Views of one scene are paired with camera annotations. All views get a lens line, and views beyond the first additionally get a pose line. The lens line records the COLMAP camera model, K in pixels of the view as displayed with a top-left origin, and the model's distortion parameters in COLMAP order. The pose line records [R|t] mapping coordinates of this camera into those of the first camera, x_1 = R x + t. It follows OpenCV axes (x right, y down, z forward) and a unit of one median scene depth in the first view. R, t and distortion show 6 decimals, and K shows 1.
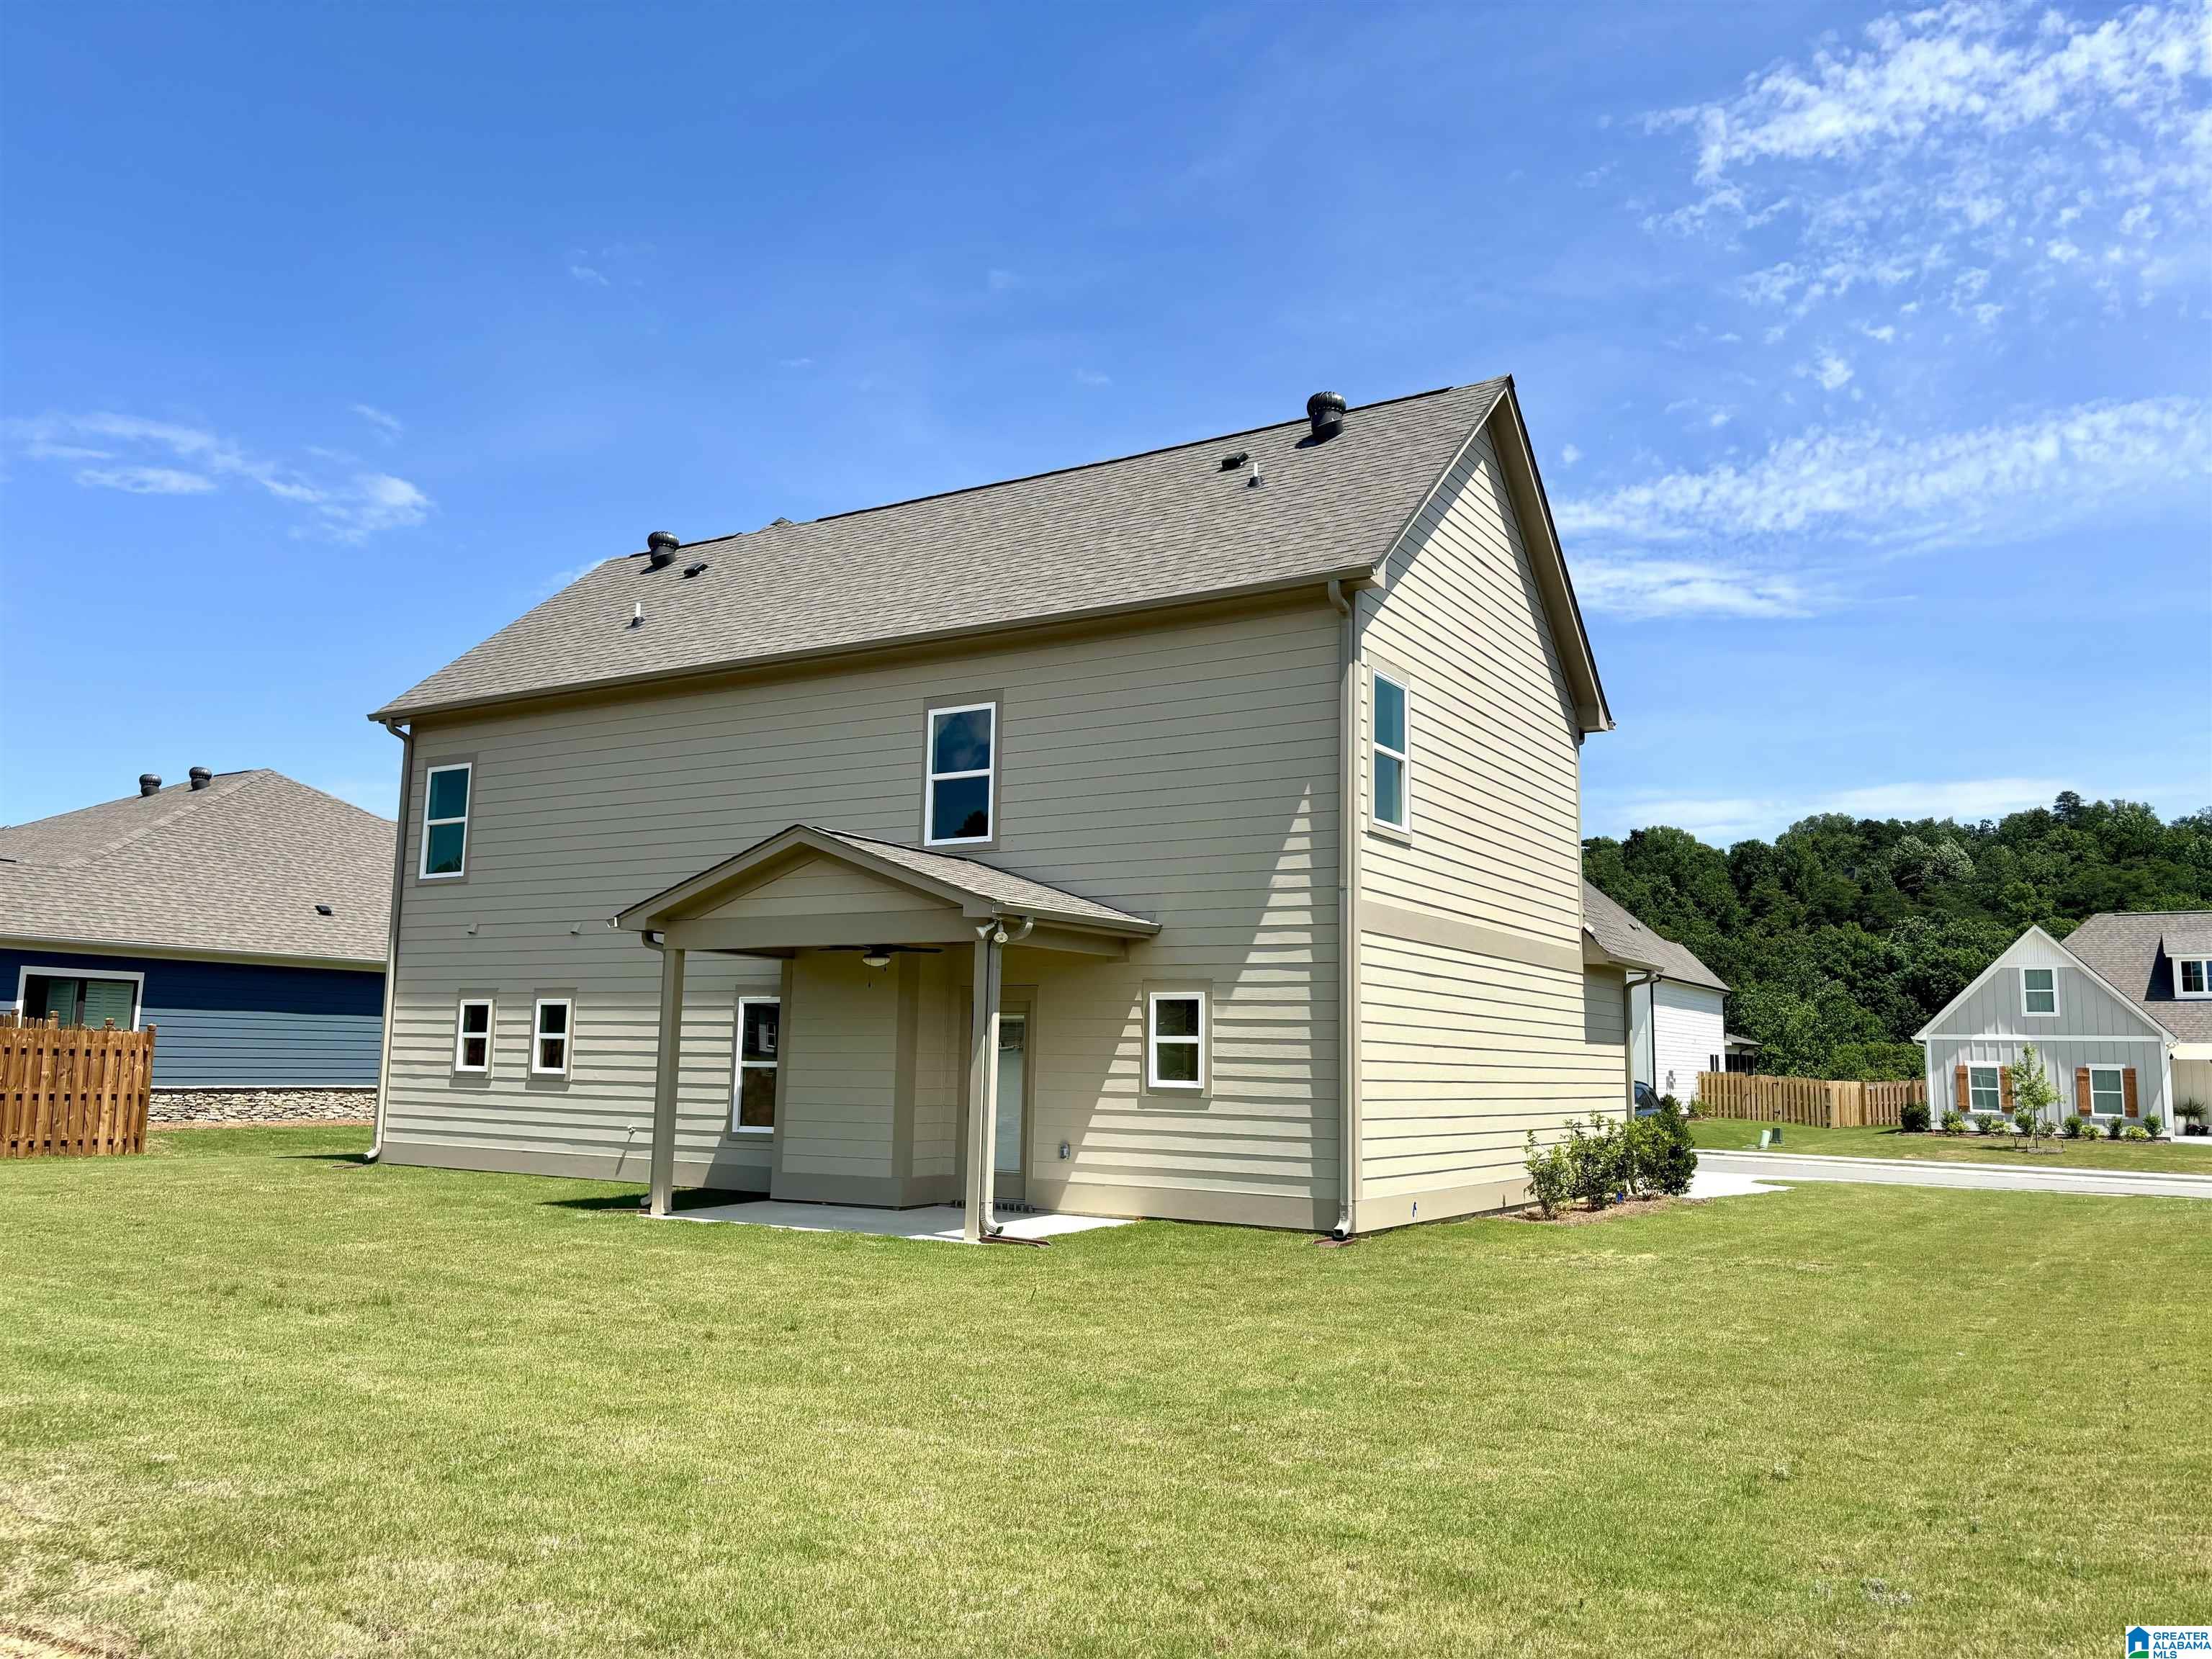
lens RADIAL K [[1669.5, 0, 1106.0], [0, 1669.5, 829.5], [0, 0, 1]] dist [0.055669, -0.118419]
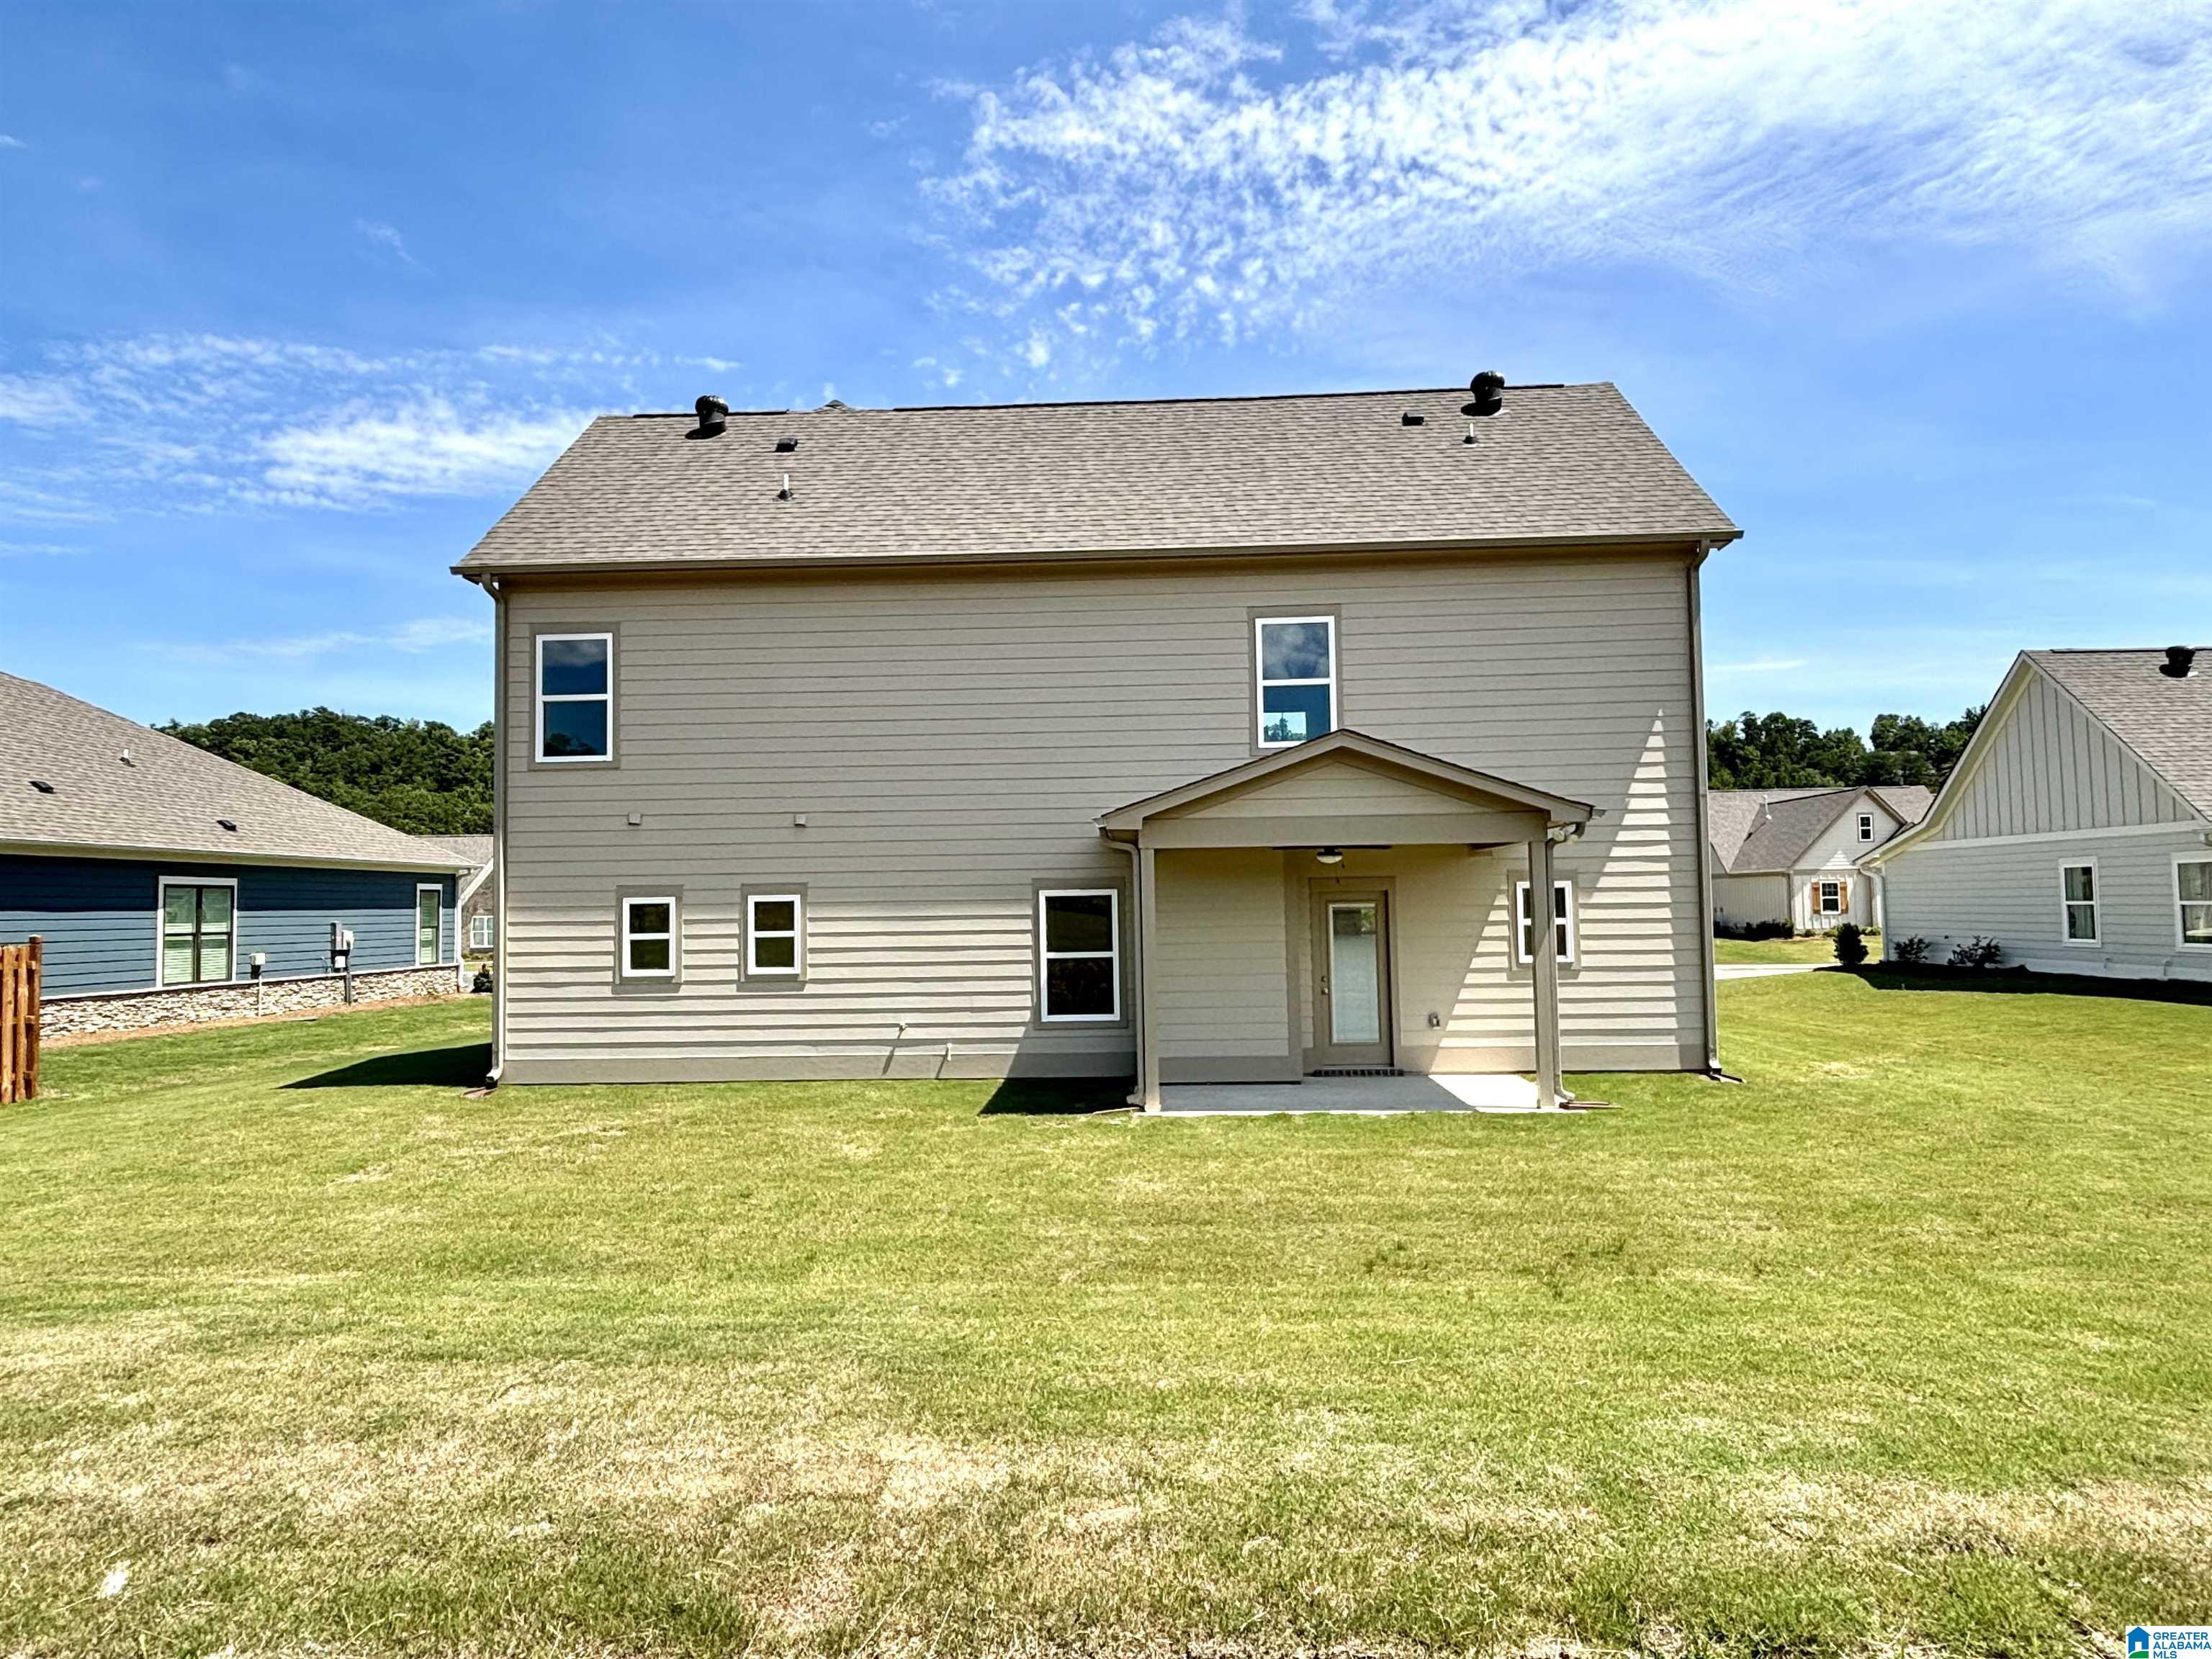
lens RADIAL K [[1570.0, 0, 1168.0], [0, 1570.0, 833.9], [0, 0, 1]] dist [-0.006829, -0.002567]
pose [[0.869651, 0.008044, 0.493601, -0.572415], [-0.037968, 0.997996, 0.050629, 0.014228], [-0.492204, -0.062770, 0.868214, 0.132671]]
